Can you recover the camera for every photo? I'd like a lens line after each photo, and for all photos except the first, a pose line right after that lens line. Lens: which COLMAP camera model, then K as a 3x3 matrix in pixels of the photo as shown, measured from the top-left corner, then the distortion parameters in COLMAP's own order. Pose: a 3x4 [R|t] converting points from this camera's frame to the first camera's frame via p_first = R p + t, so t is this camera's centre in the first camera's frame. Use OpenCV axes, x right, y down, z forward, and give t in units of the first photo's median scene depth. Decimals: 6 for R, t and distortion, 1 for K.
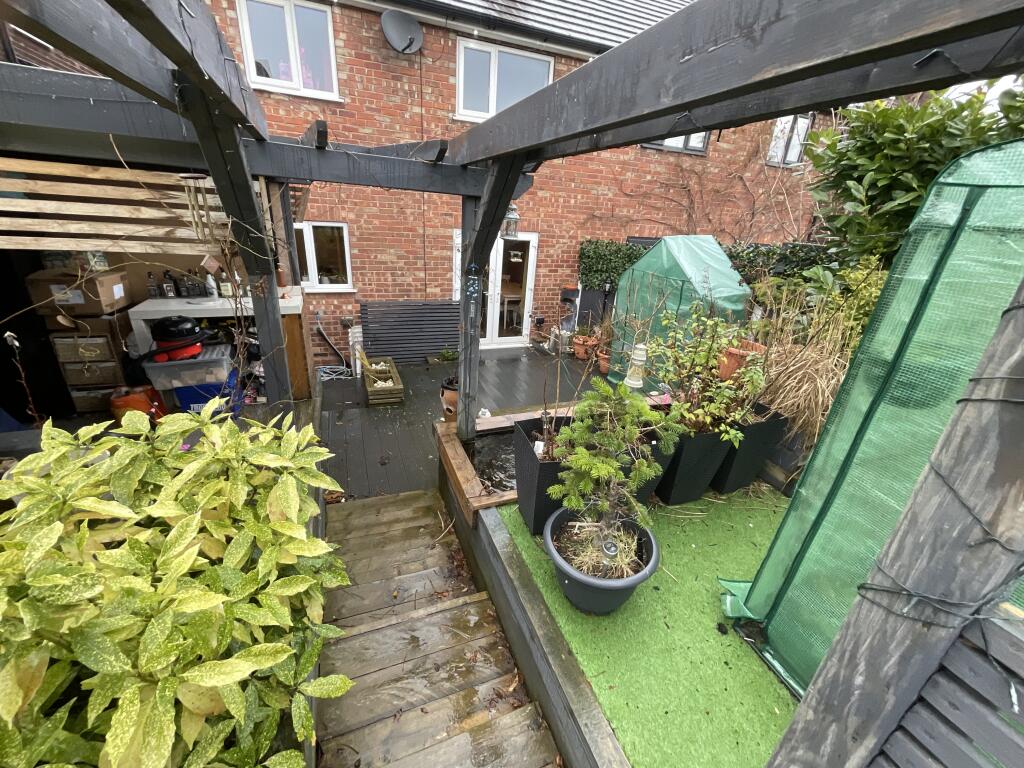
lens RADIAL K [[412.3, 0, 512.1], [0, 412.3, 387.7], [0, 0, 1]] dist [-0.002865, 0.000577]
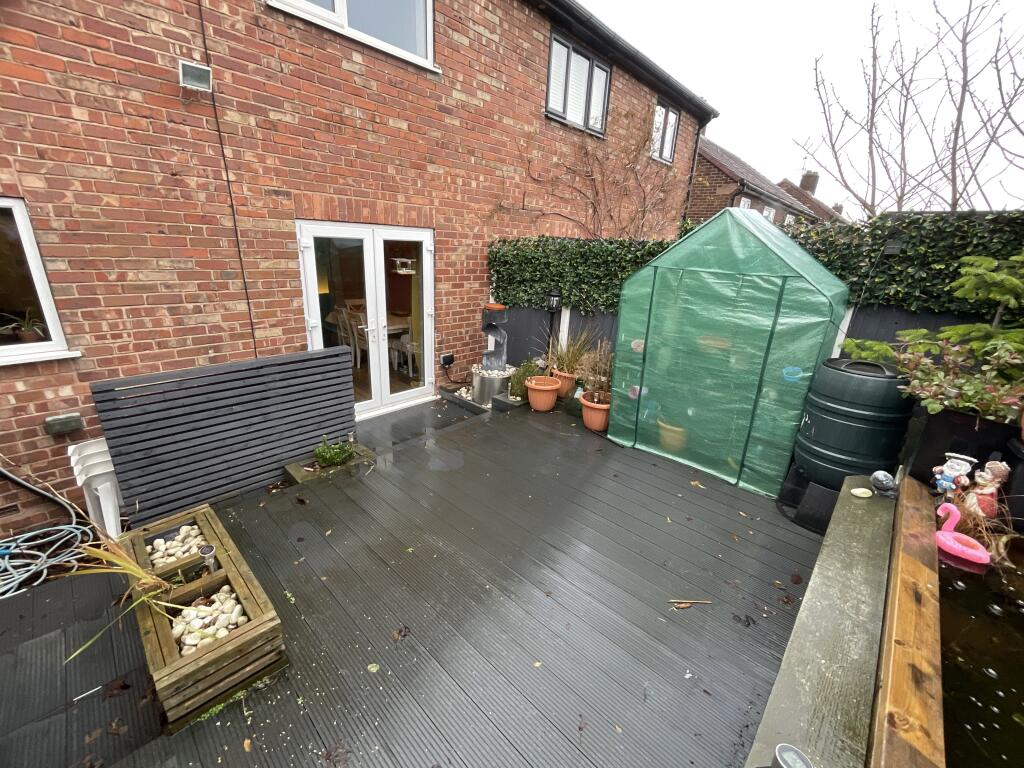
lens RADIAL K [[412.3, 0, 509.5], [0, 412.3, 384.2], [0, 0, 1]] dist [-0.002865, 0.000577]
pose [[0.906623, -0.157083, 0.391611, -0.124389], [0.177939, 0.983890, -0.017290, -0.102990], [-0.382586, 0.085359, 0.919969, 0.380449]]
